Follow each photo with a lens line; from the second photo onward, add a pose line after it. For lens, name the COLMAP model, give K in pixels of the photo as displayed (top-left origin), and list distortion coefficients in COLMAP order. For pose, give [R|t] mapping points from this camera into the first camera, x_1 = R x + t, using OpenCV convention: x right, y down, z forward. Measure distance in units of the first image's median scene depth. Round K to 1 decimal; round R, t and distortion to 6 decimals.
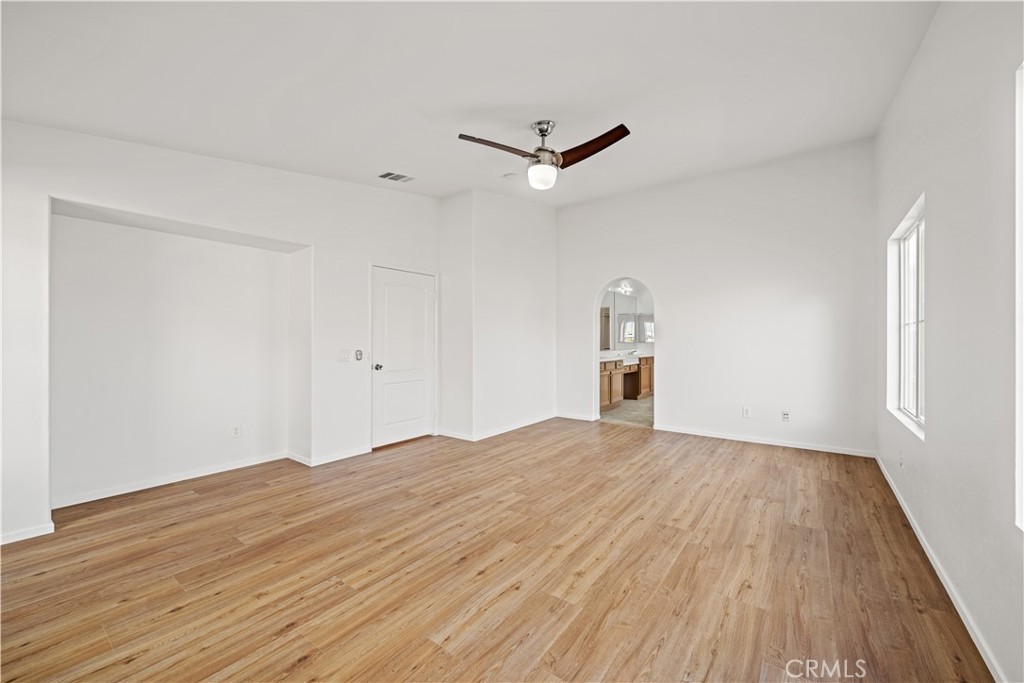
lens RADIAL K [[409.7, 0, 515.4], [0, 409.7, 337.0], [0, 0, 1]] dist [-0.000552, -0.000155]
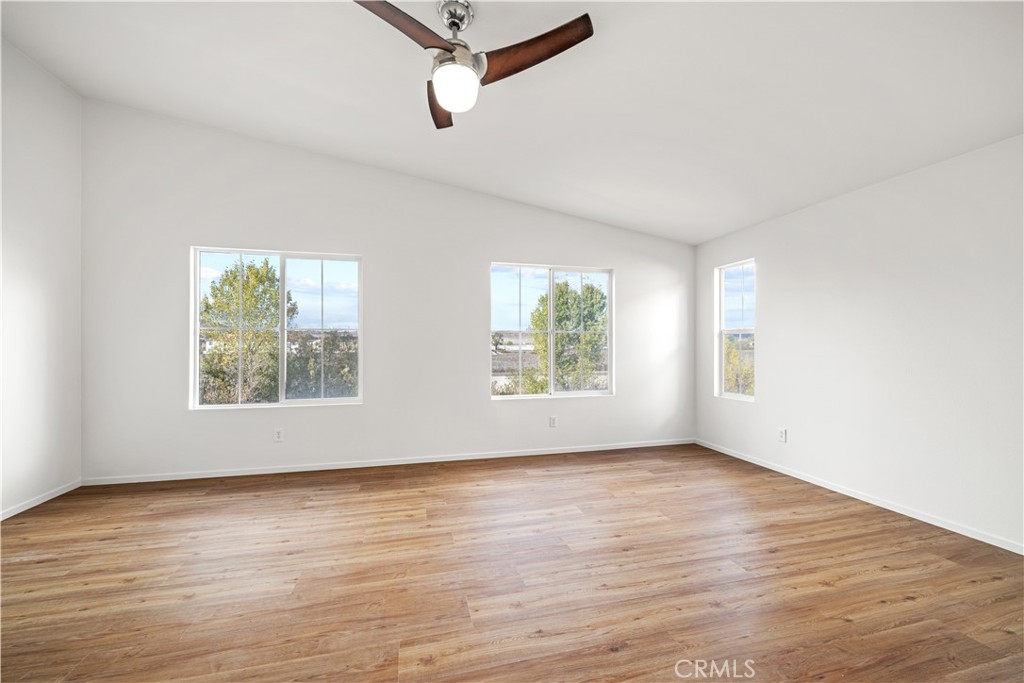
lens RADIAL K [[409.7, 0, 510.0], [0, 409.7, 344.4], [0, 0, 1]] dist [-0.000552, -0.000155]
pose [[-0.775355, -0.001875, 0.631523, -0.558088], [-0.006782, 0.999963, -0.005358, 0.018273], [-0.631489, -0.008437, -0.775339, 1.996178]]
